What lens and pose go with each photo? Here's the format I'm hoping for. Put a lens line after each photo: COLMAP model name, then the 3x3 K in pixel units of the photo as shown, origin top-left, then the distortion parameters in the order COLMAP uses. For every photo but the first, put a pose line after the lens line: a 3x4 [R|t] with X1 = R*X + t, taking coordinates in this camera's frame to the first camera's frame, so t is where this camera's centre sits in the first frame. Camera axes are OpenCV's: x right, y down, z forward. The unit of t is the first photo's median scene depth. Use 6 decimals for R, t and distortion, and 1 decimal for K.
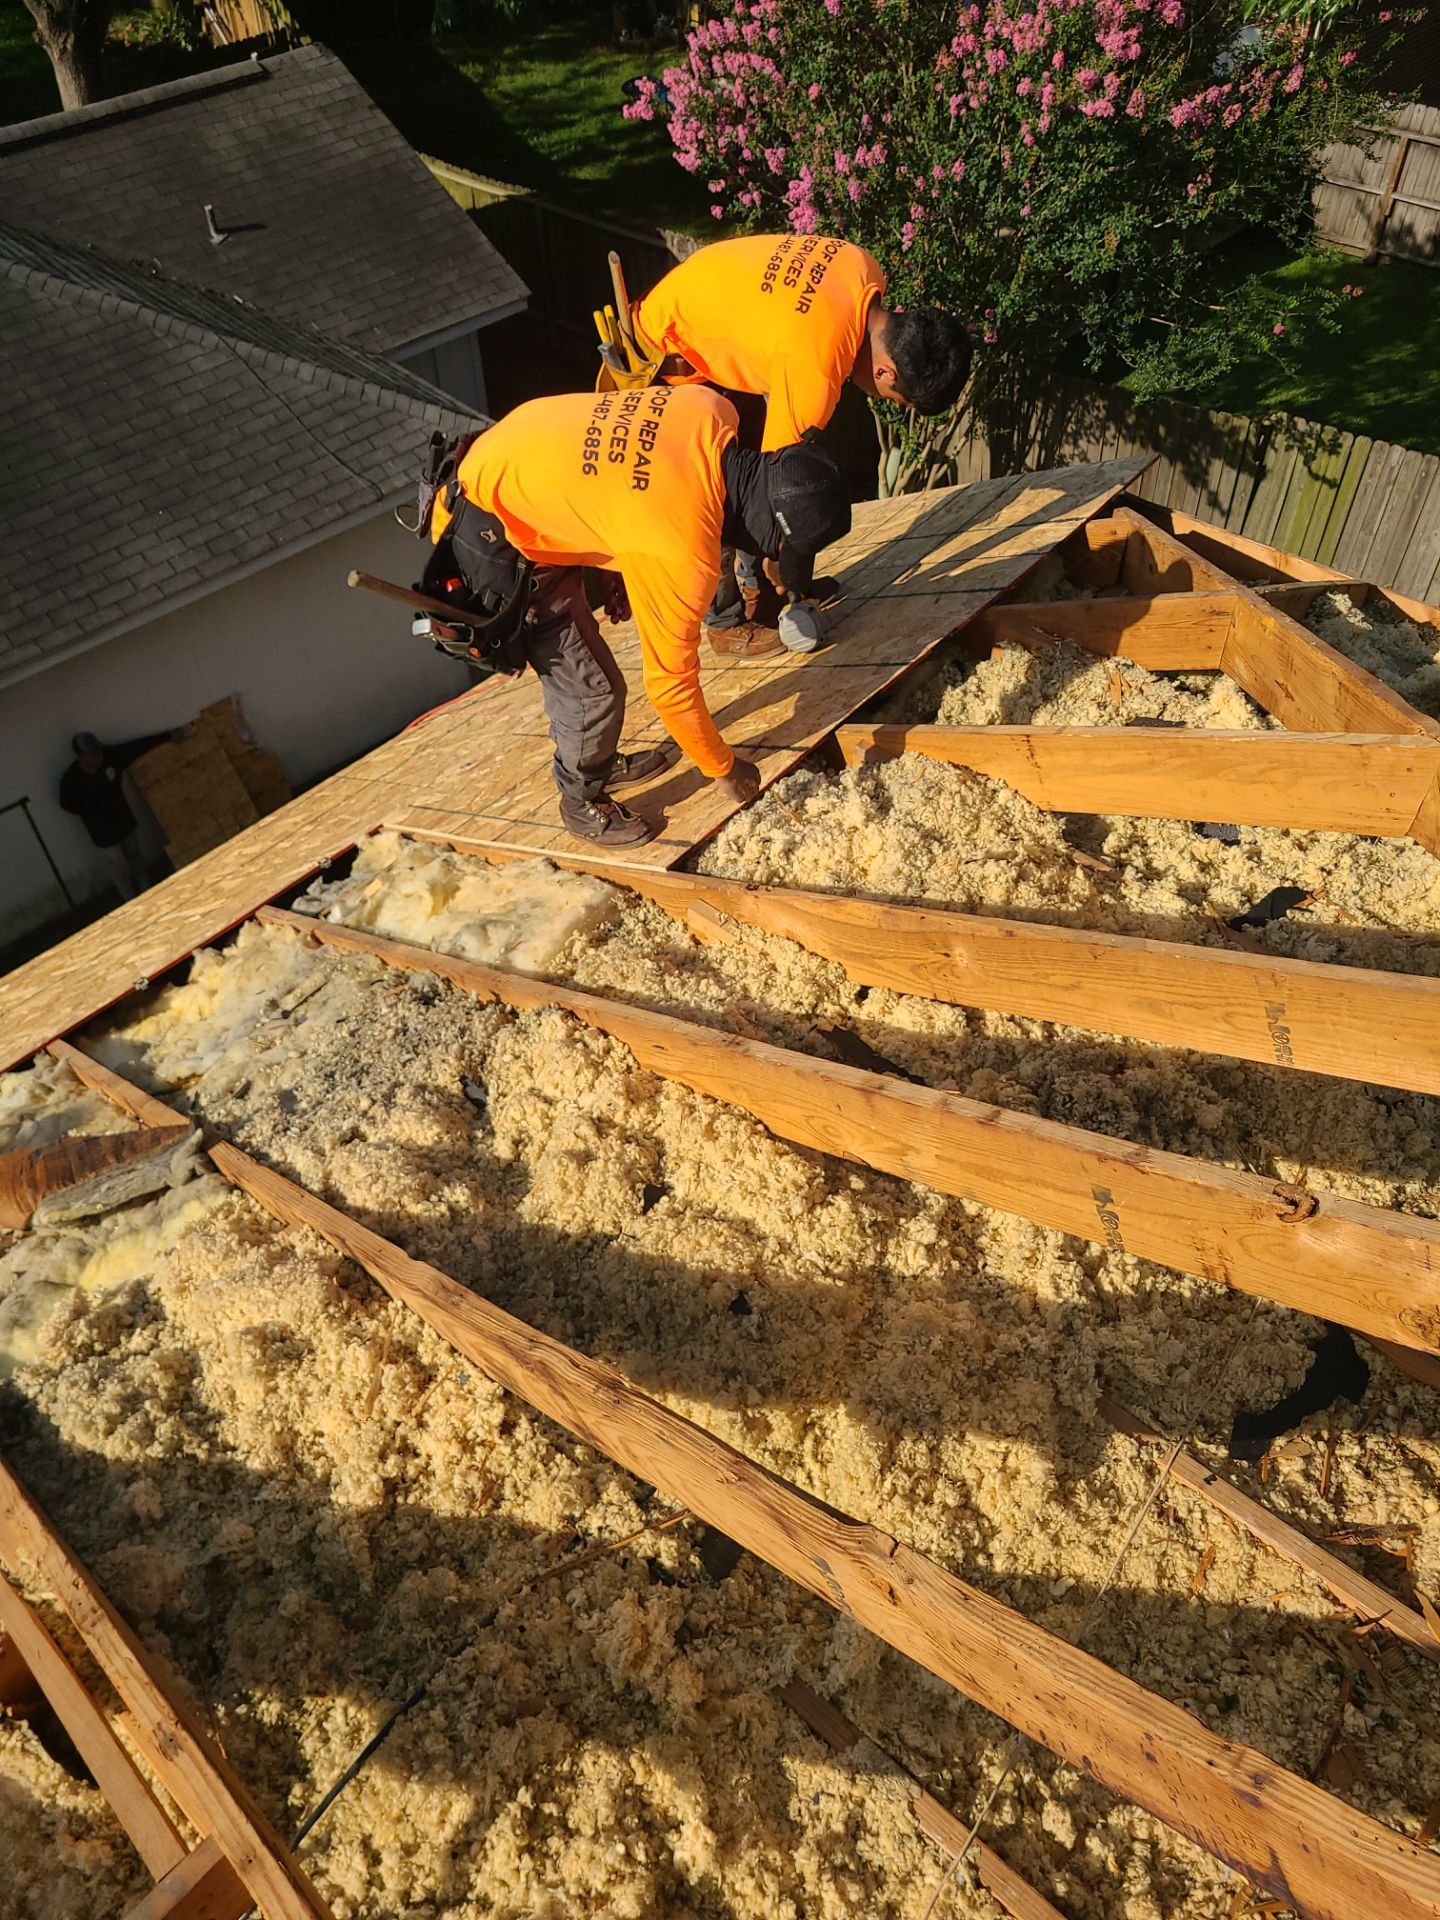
lens RADIAL K [[1400.6, 0, 715.7], [0, 1400.6, 962.1], [0, 0, 1]] dist [0.033994, -0.023988]
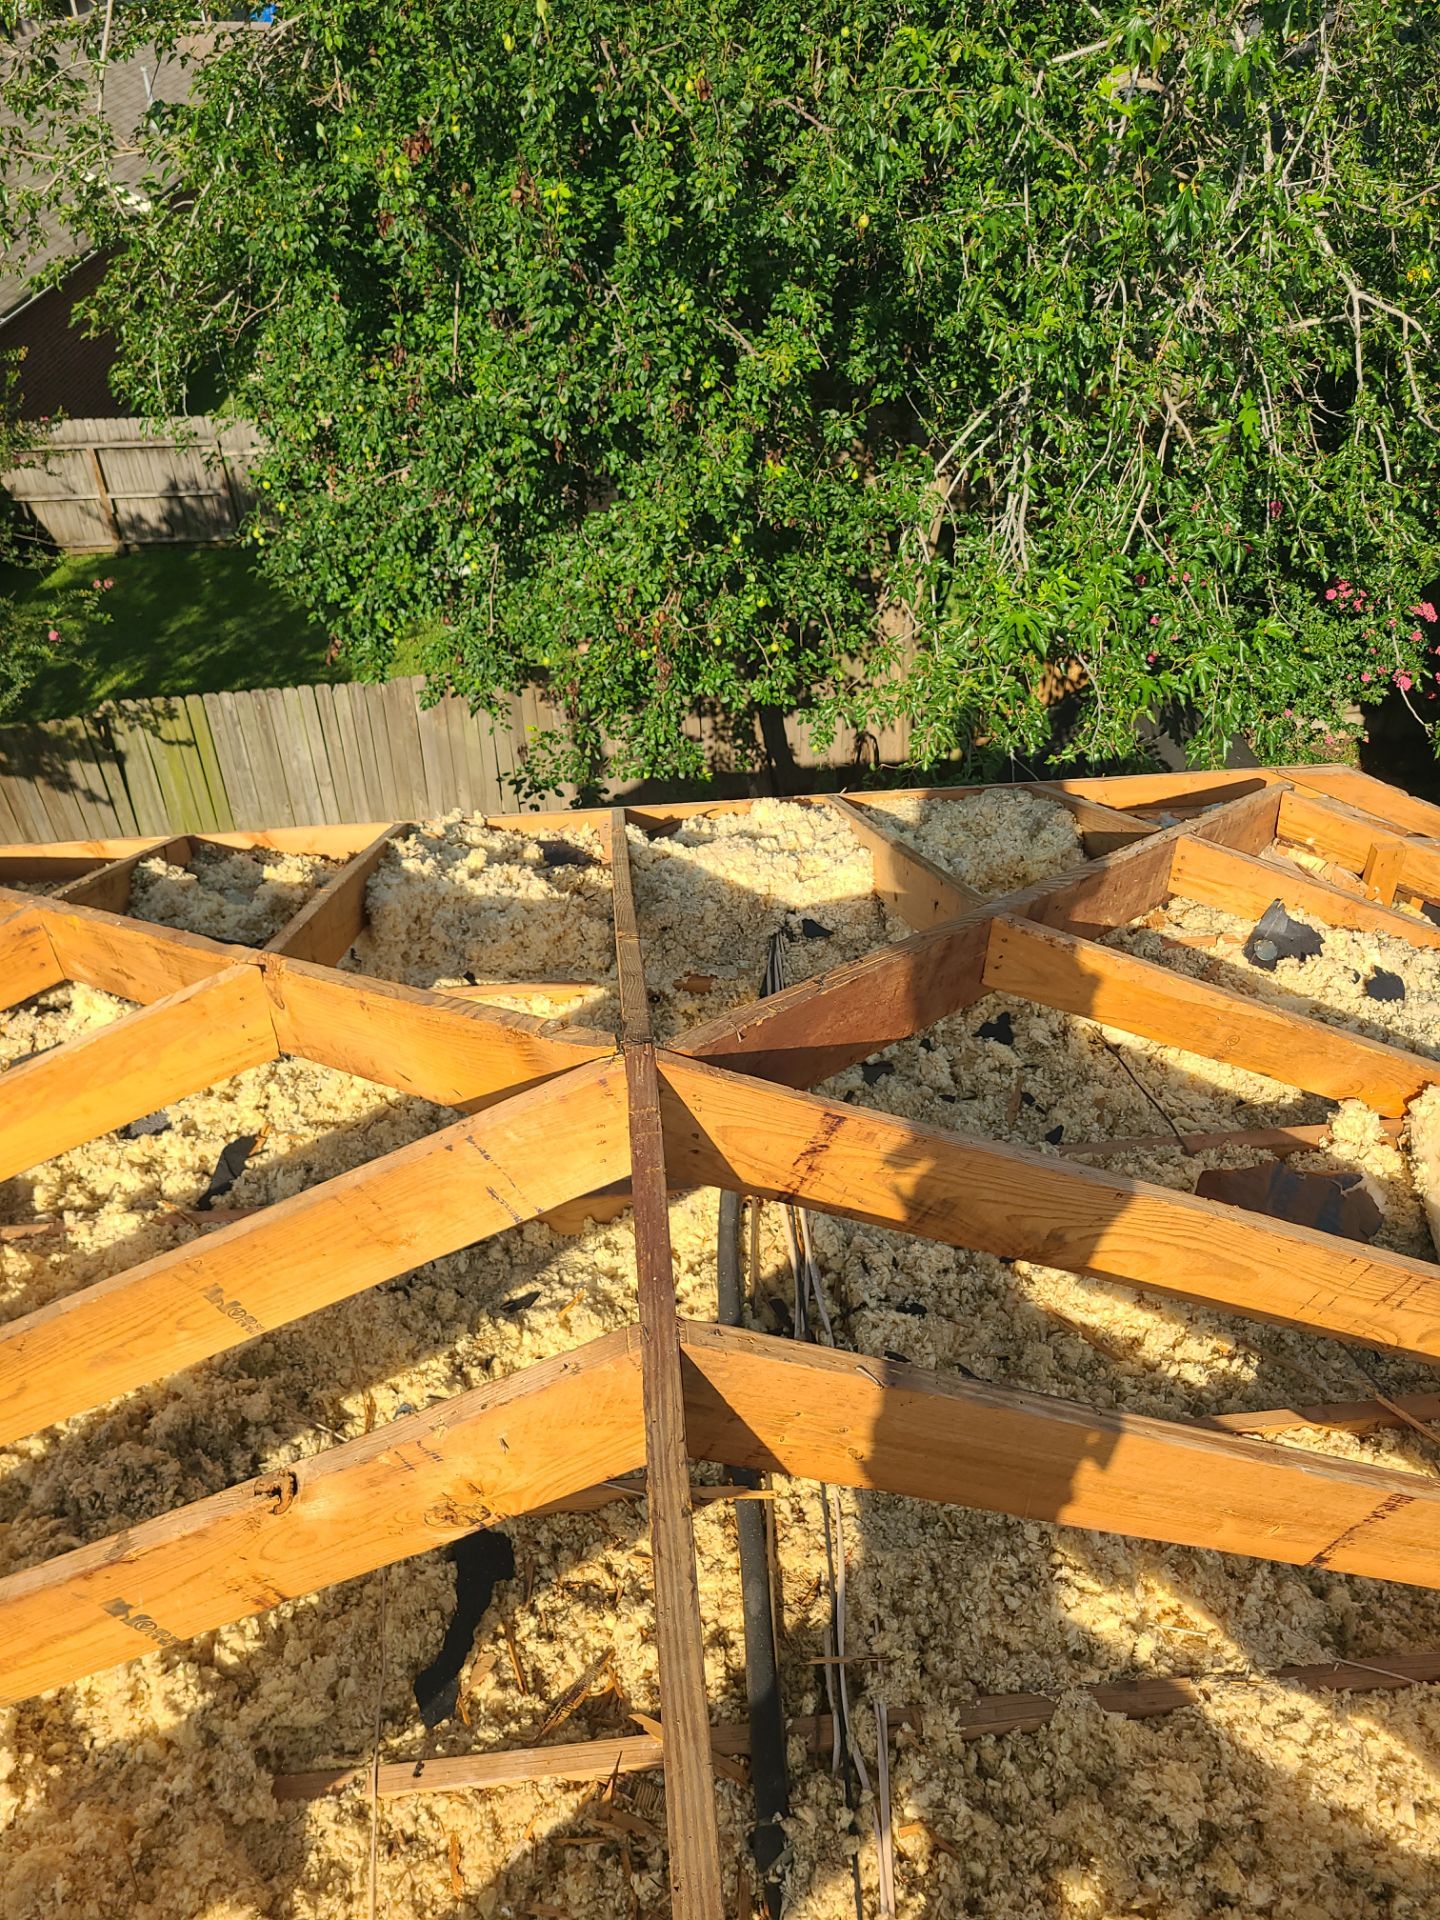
lens RADIAL K [[1400.6, 0, 707.6], [0, 1400.6, 958.2], [0, 0, 1]] dist [0.033994, -0.023988]
pose [[0.691060, -0.438610, 0.574506, 0.129964], [0.534832, 0.844956, 0.001749, 0.013945], [-0.486200, 0.306055, 0.818499, -0.003016]]
